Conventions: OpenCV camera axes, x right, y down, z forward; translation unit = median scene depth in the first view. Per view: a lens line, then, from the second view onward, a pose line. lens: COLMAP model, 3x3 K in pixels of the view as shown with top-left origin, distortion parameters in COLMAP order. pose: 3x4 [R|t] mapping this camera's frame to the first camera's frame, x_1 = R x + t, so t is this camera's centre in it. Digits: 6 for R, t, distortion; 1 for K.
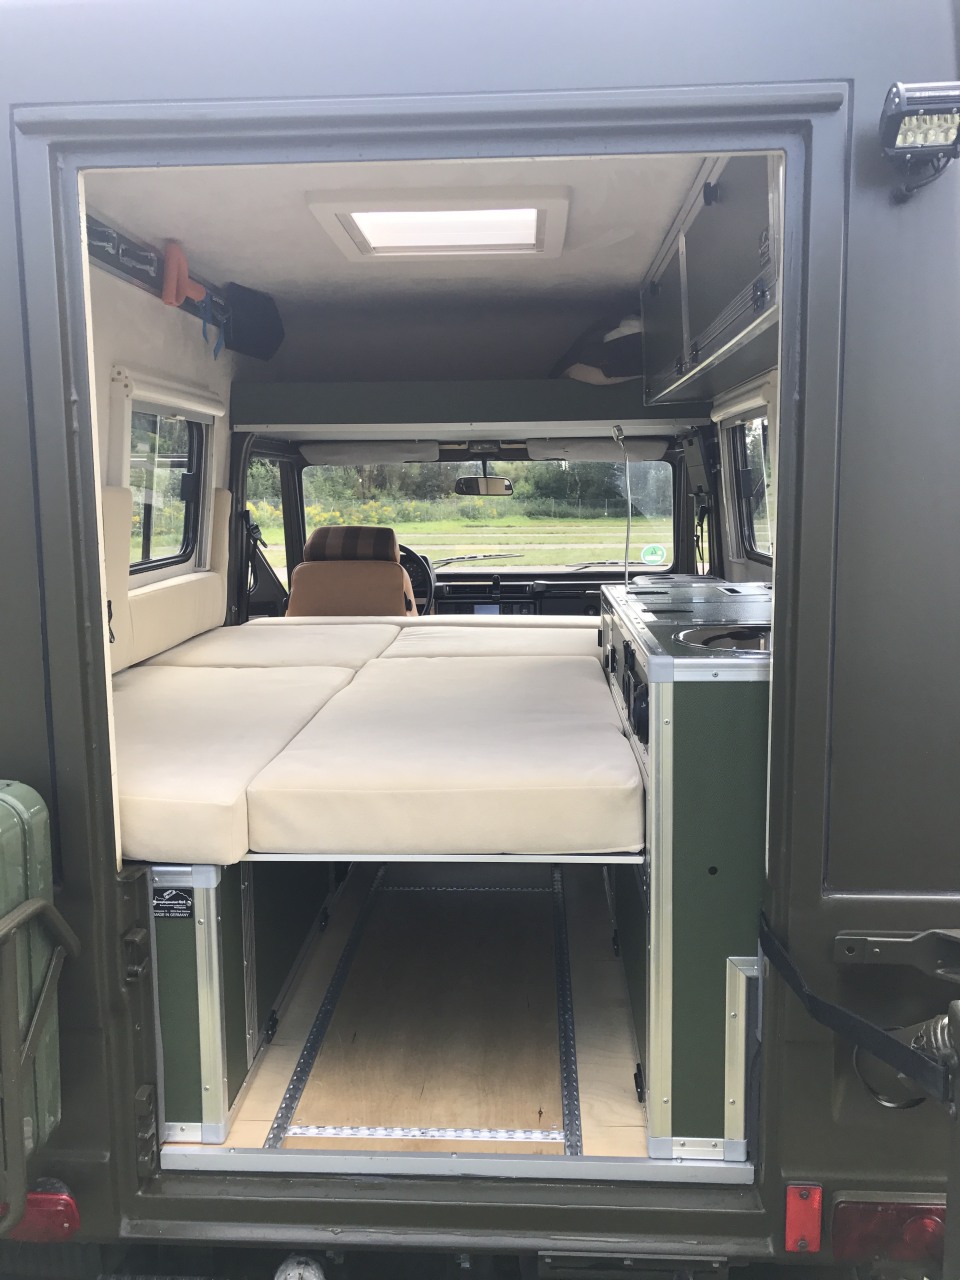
lens RADIAL K [[1043.9, 0, 485.0], [0, 1043.9, 618.3], [0, 0, 1]] dist [0.003780, -0.005294]
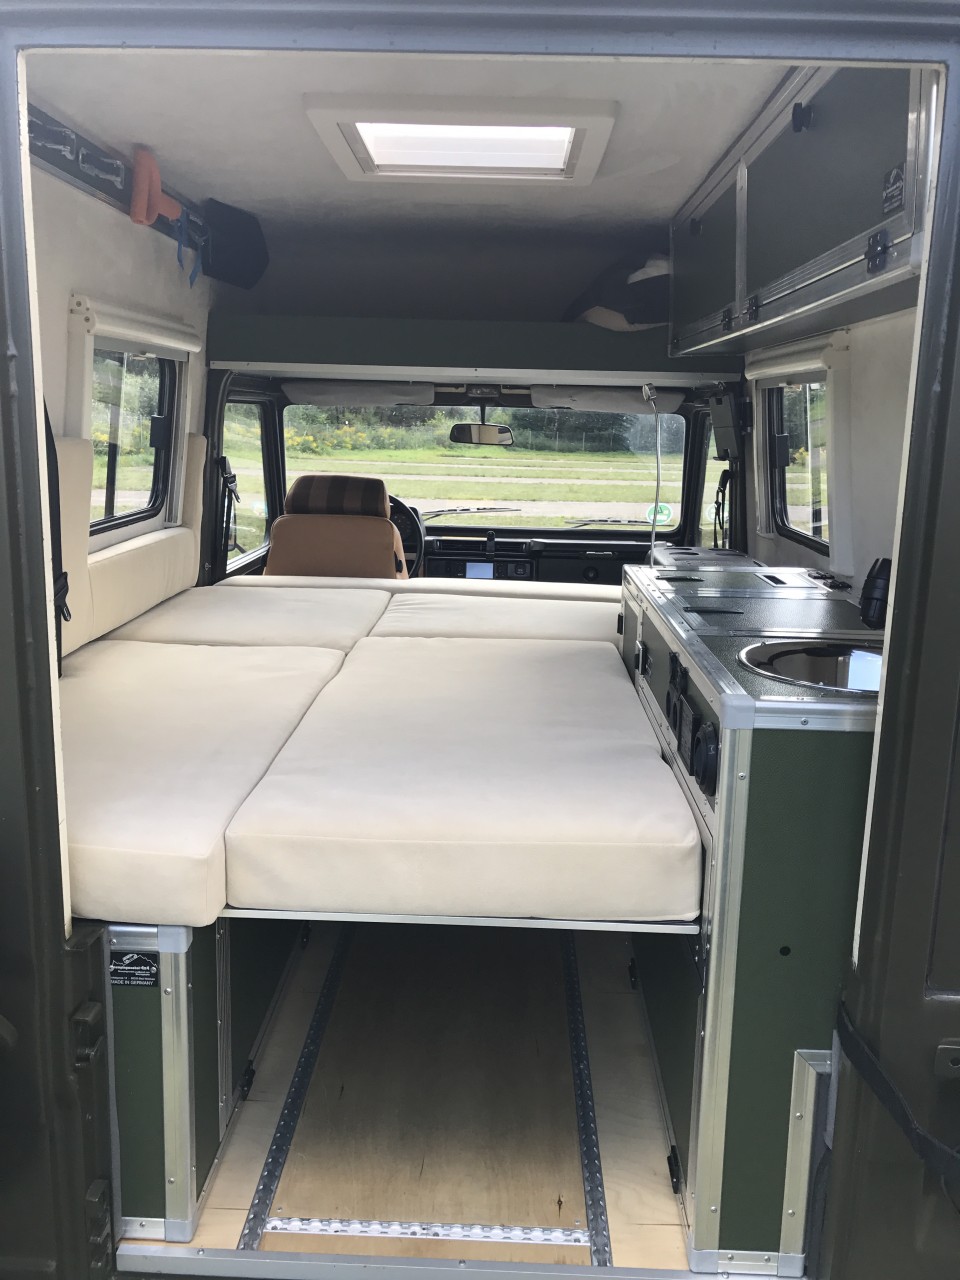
lens RADIAL K [[1045.4, 0, 481.9], [0, 1045.4, 619.5], [0, 0, 1]] dist [0.006355, -0.001769]
pose [[0.999171, 0.031278, 0.026056, -0.044607], [-0.032965, 0.997203, 0.067076, -0.058053], [-0.023885, -0.067879, 0.997408, 0.153914]]
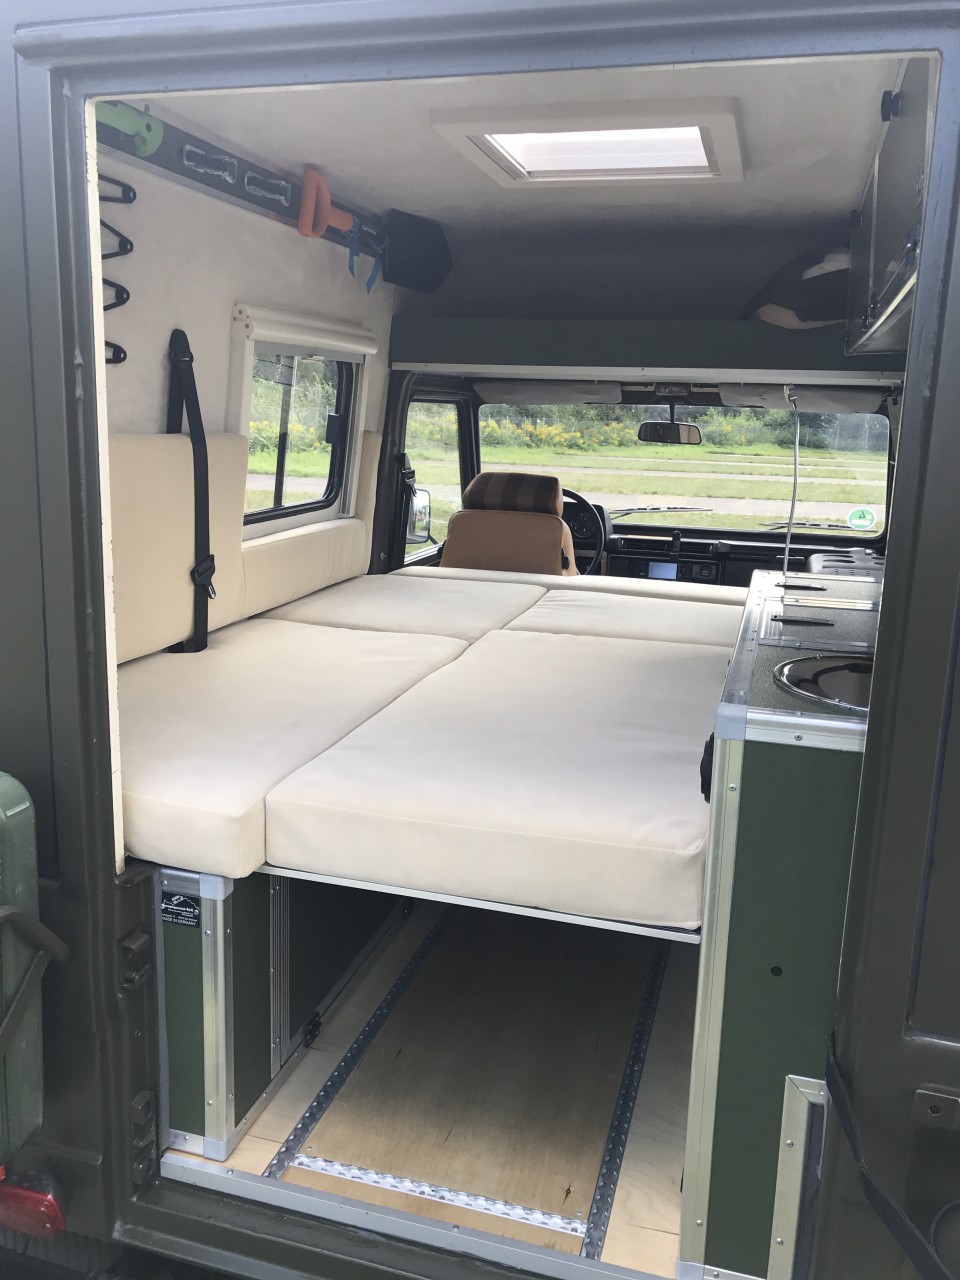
lens RADIAL K [[1043.9, 0, 485.0], [0, 1043.9, 618.3], [0, 0, 1]] dist [0.003780, -0.005294]
pose [[0.972559, 0.084716, -0.216684, 0.121696], [-0.068333, 0.994285, 0.082025, -0.067422], [0.222395, -0.064967, 0.972790, 0.144421]]
